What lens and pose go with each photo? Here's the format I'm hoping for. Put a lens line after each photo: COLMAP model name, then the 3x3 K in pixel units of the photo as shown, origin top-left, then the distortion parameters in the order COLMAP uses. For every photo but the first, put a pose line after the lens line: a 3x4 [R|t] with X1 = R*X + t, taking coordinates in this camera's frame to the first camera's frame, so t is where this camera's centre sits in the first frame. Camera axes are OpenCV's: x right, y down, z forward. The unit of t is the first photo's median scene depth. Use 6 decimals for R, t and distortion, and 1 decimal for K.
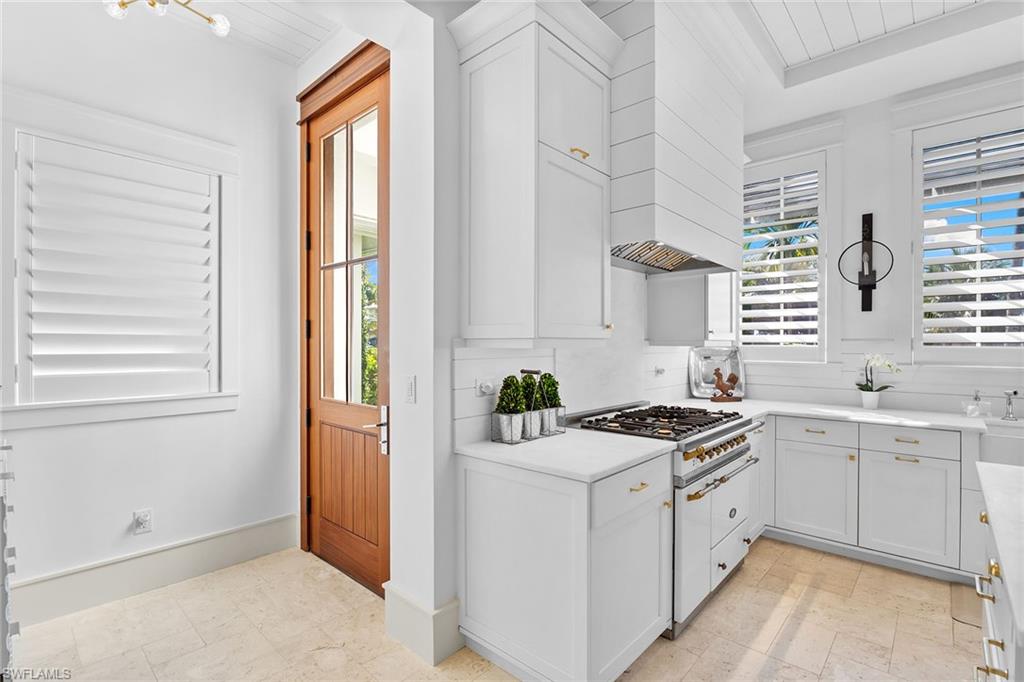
lens RADIAL K [[470.6, 0, 528.0], [0, 470.6, 348.2], [0, 0, 1]] dist [-0.003780, -0.001554]
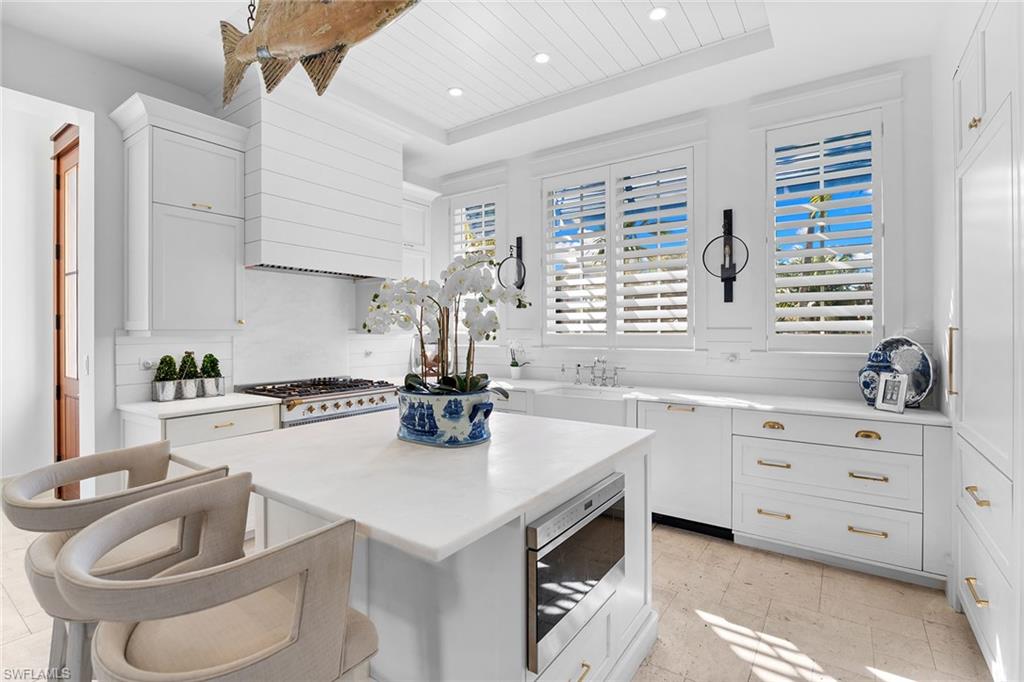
lens RADIAL K [[470.6, 0, 512.6], [0, 470.6, 333.6], [0, 0, 1]] dist [-0.003780, -0.001554]
pose [[0.992797, -0.003472, 0.119760, 0.645381], [0.003829, 0.999989, -0.002751, -0.000778], [-0.119749, 0.003190, 0.992799, -0.429602]]
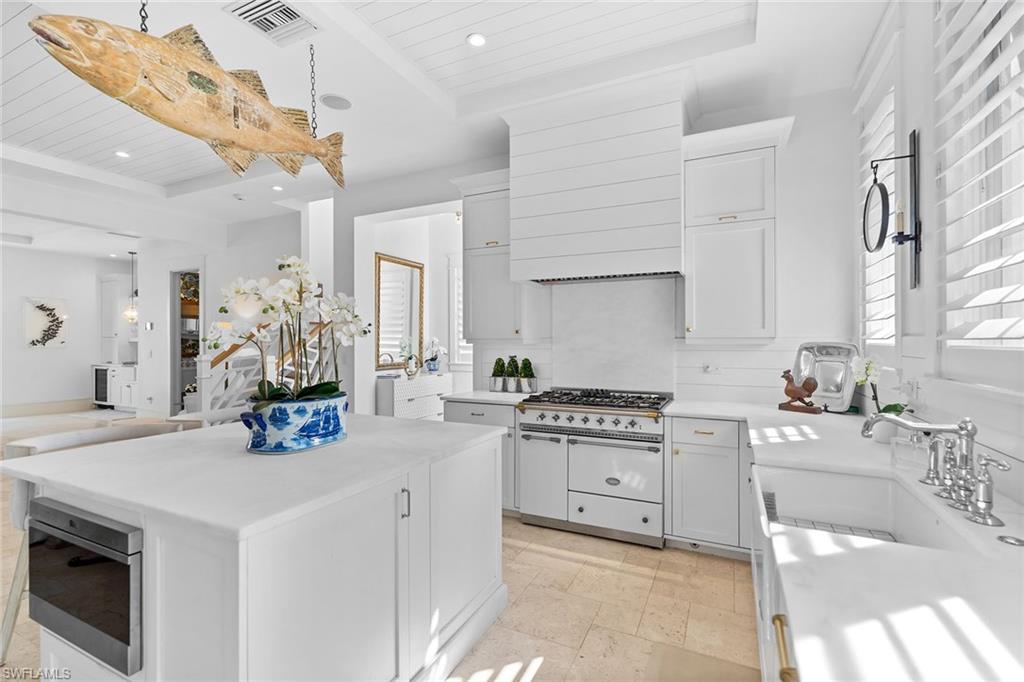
lens RADIAL K [[470.6, 0, 518.3], [0, 470.6, 341.8], [0, 0, 1]] dist [-0.003780, -0.001554]
pose [[0.283655, 0.001292, -0.958926, 1.411417], [-0.004862, 0.999988, -0.000091, -0.006623], [0.958914, 0.004689, 0.283658, 0.390499]]
